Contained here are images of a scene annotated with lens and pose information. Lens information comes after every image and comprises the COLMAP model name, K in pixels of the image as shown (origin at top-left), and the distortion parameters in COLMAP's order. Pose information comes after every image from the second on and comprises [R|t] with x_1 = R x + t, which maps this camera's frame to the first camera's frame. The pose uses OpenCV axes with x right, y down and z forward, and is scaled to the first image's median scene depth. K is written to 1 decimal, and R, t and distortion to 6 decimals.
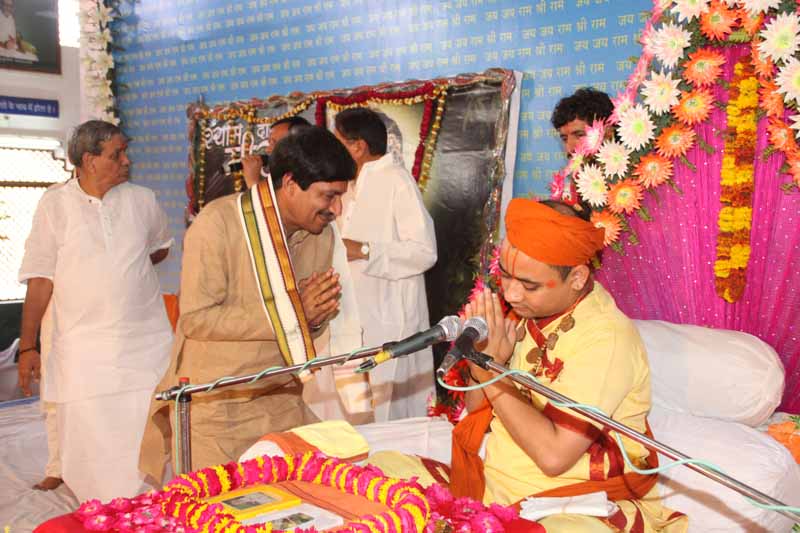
lens RADIAL K [[1013.2, 0, 400.0], [0, 1013.2, 266.5], [0, 0, 1]] dist [0.064307, 0.085340]
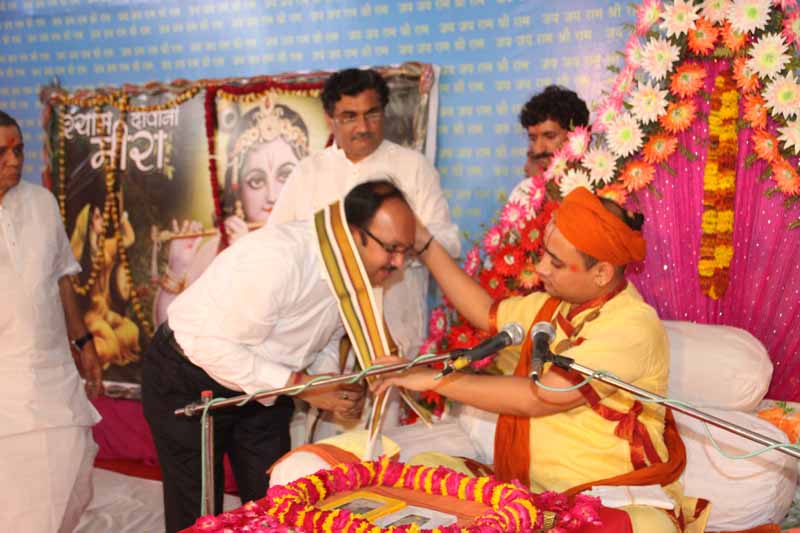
lens RADIAL K [[1119.5, 0, 400.0], [0, 1119.5, 266.5], [0, 0, 1]] dist [0.125568, 0.024879]
pose [[0.977566, -0.021400, 0.209541, -0.244904], [0.019114, 0.999734, 0.012929, -0.020584], [-0.209762, -0.008634, 0.977714, -0.093488]]
